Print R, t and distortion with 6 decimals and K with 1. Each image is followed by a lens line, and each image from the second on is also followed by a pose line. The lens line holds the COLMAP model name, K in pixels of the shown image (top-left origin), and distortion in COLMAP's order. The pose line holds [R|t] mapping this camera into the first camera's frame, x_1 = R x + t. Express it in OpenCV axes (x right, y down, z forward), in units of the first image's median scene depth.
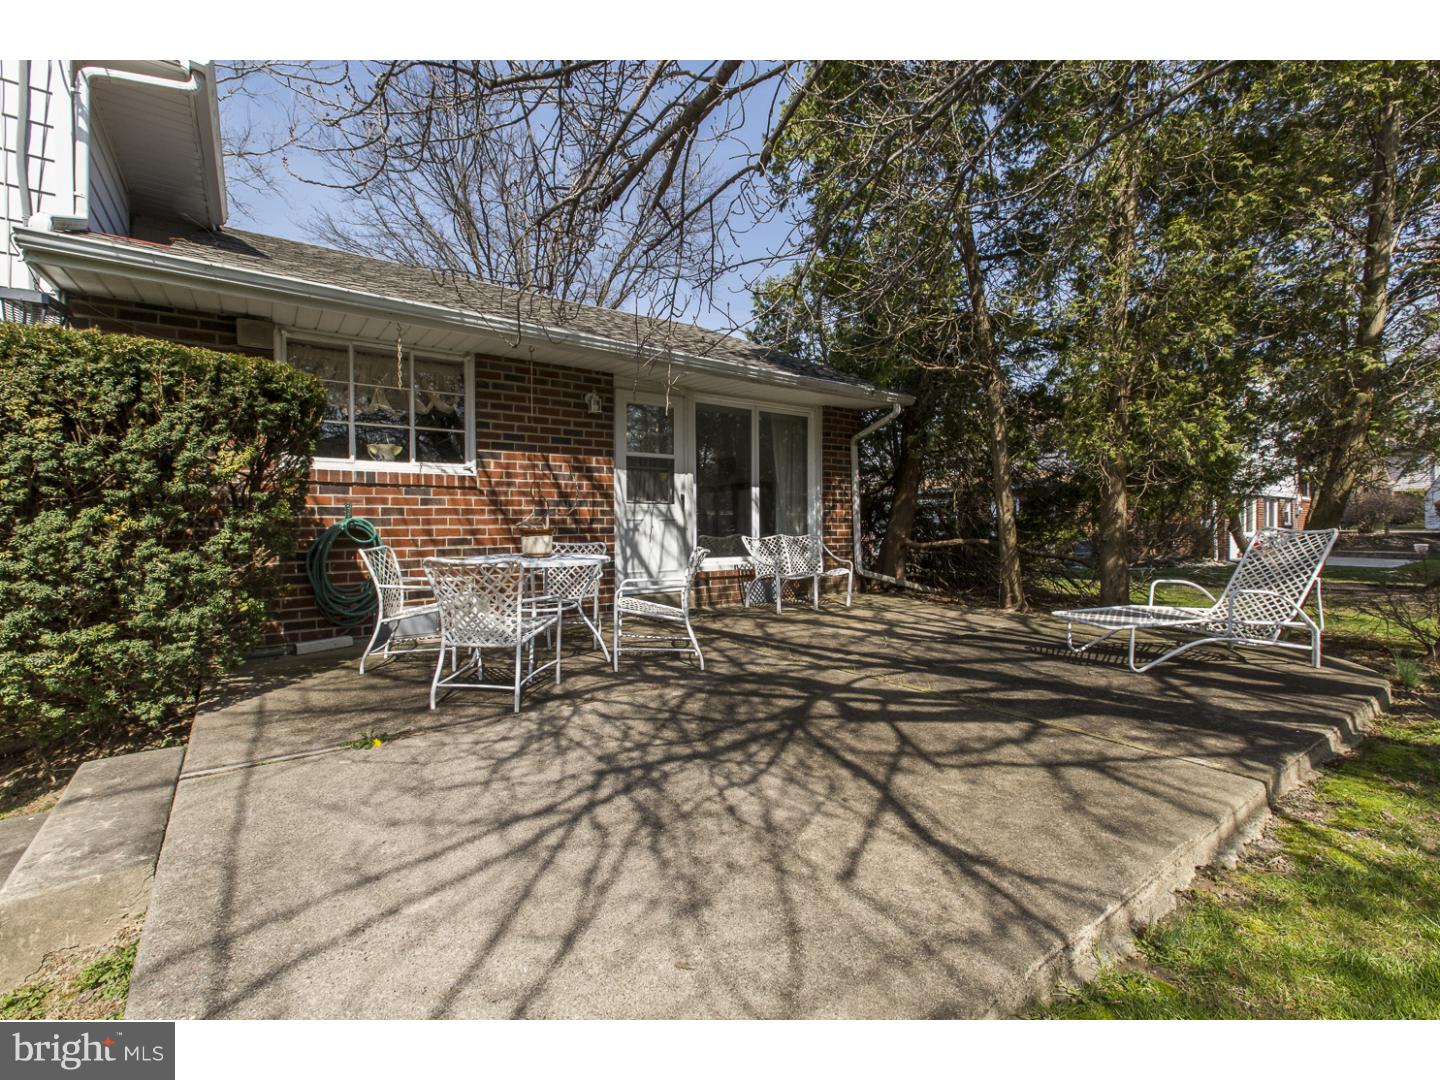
lens RADIAL K [[638.0, 0, 718.8], [0, 638.0, 535.9], [0, 0, 1]] dist [0.000389, 0.000264]
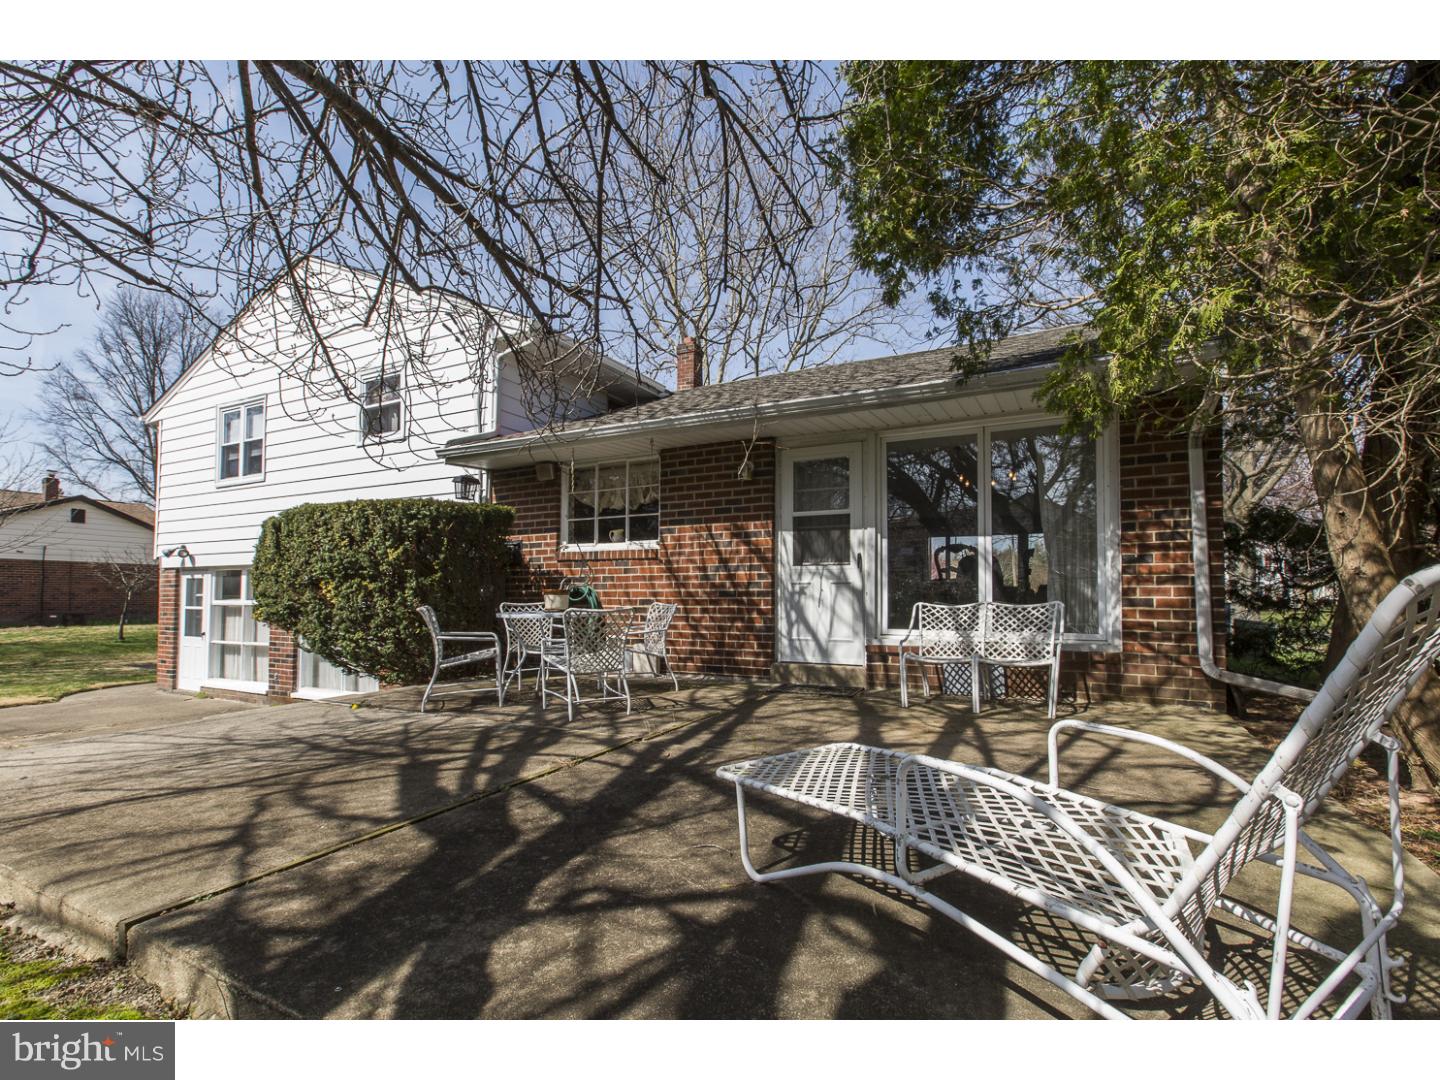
lens RADIAL K [[638.0, 0, 704.0], [0, 638.0, 570.1], [0, 0, 1]] dist [0.000389, 0.000264]
pose [[0.455438, -0.032884, -0.889660, 0.677363], [-0.017450, 0.998796, -0.045851, 0.001939], [0.890096, 0.036407, 0.454316, 0.463409]]
